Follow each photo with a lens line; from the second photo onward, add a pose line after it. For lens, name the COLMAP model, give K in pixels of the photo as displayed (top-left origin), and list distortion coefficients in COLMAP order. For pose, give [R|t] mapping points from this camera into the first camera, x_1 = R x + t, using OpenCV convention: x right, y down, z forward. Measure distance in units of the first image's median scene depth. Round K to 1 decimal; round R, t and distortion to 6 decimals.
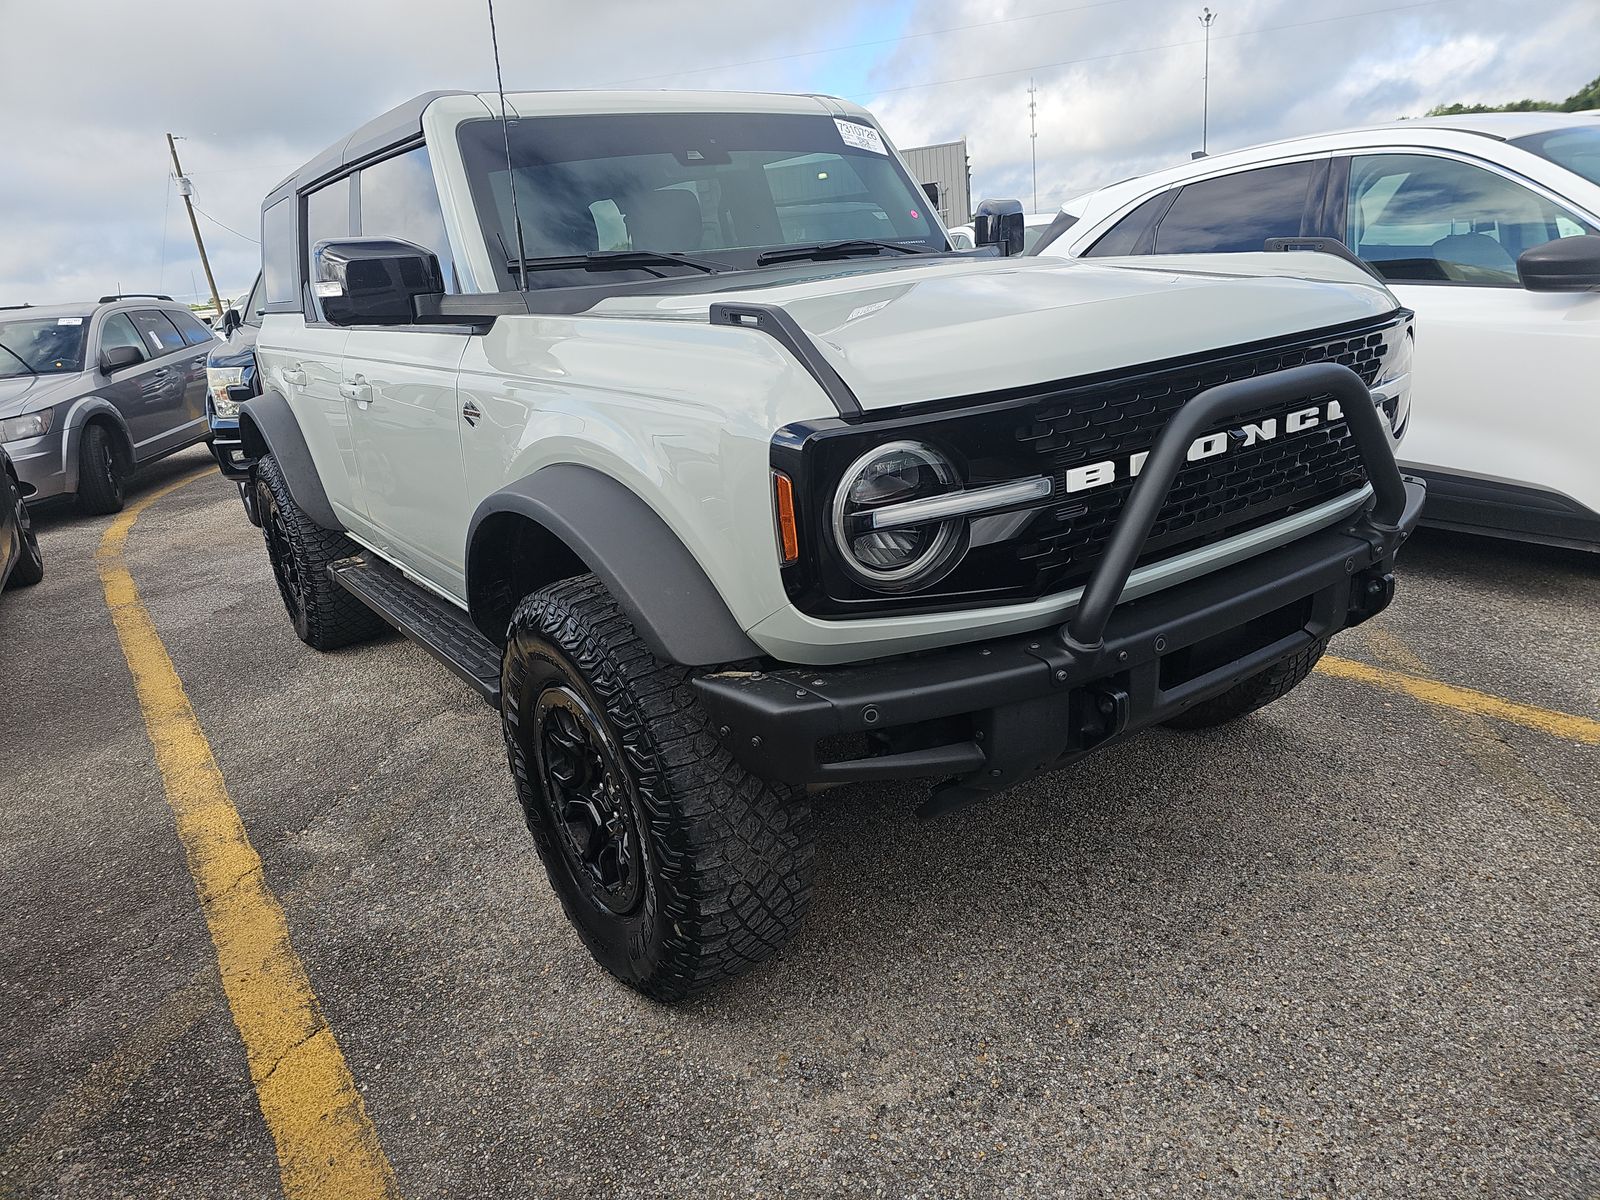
lens RADIAL K [[1066.5, 0, 800.0], [0, 1066.5, 600.0], [0, 0, 1]] dist [0.068111, -0.070204]
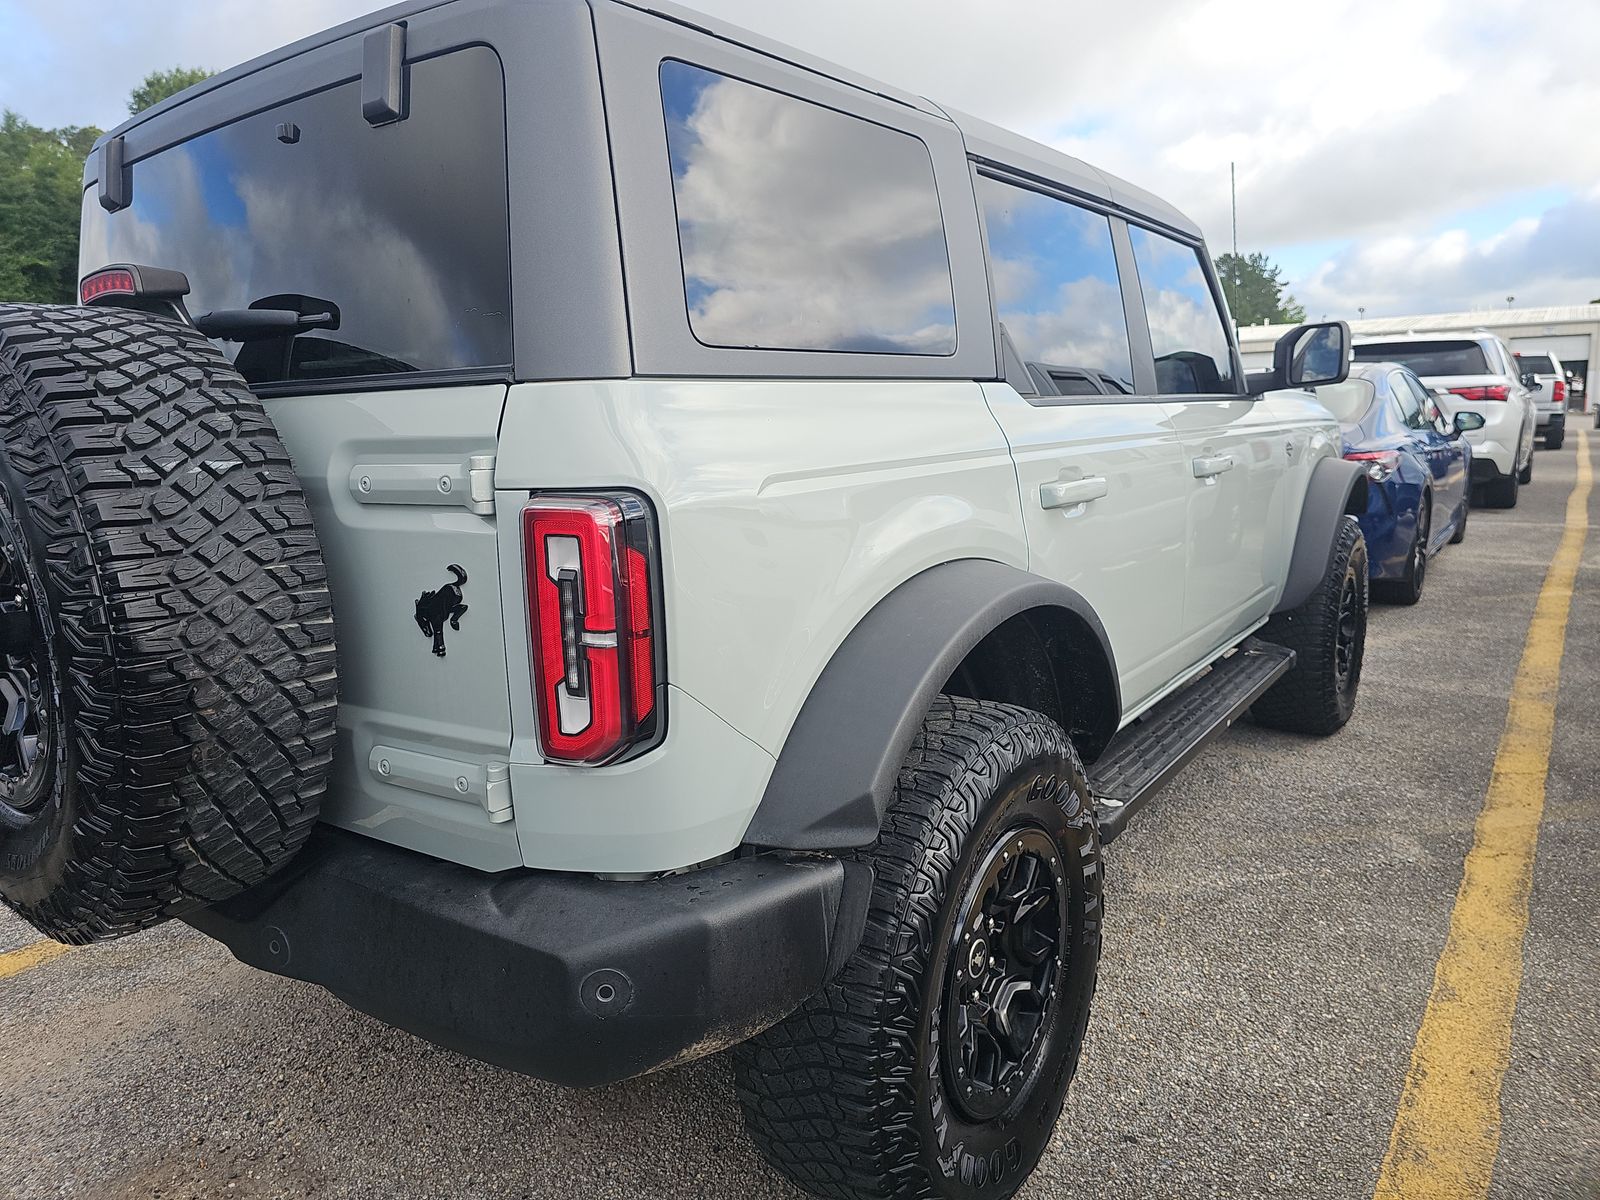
lens RADIAL K [[1075.9, 0, 783.0], [0, 1075.9, 571.2], [0, 0, 1]] dist [0.049922, -0.053041]
pose [[-0.312337, -0.032195, 0.949426, -1.712237], [0.358292, 0.921624, 0.149121, -0.542708], [-0.879814, 0.386747, -0.276322, 2.357554]]
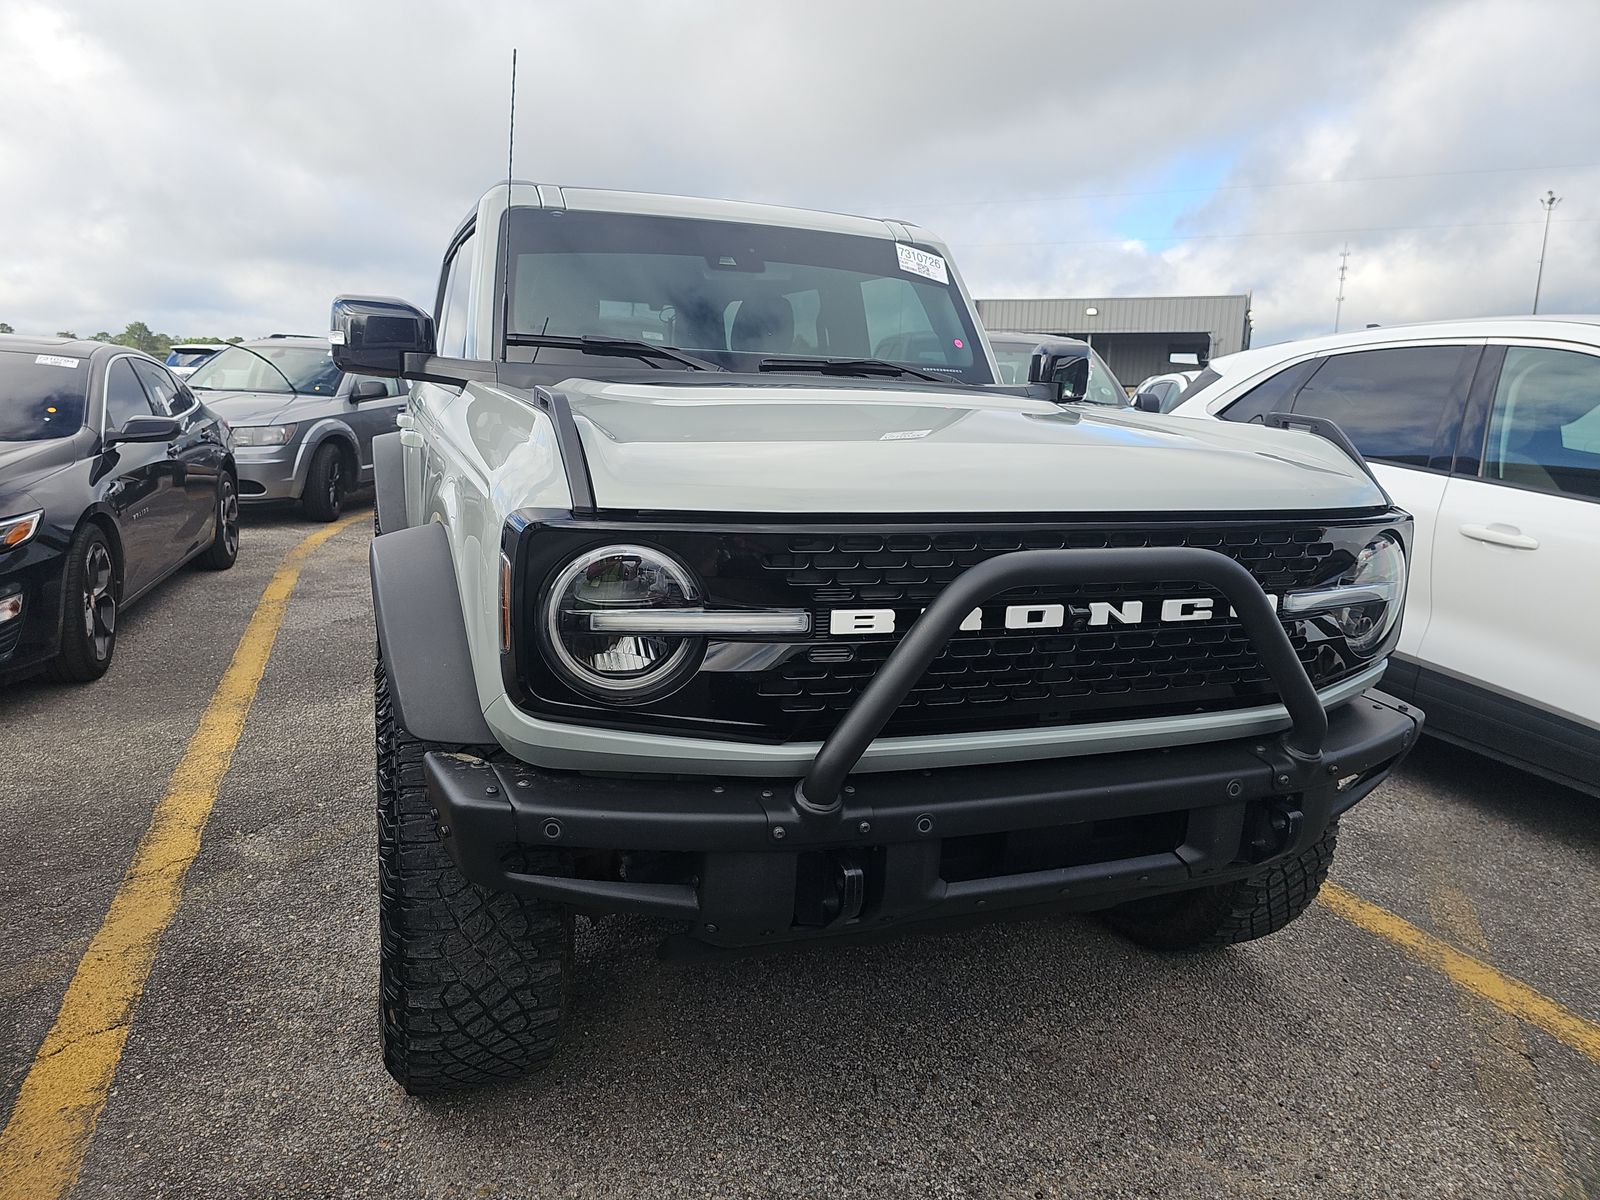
lens RADIAL K [[1075.9, 0, 783.0], [0, 1075.9, 571.2], [0, 0, 1]] dist [0.049922, -0.053041]
pose [[0.958720, 0.170530, -0.227543, 0.321888], [-0.197410, 0.975107, -0.100972, -0.041118], [0.204660, 0.141723, 0.968519, 0.074265]]
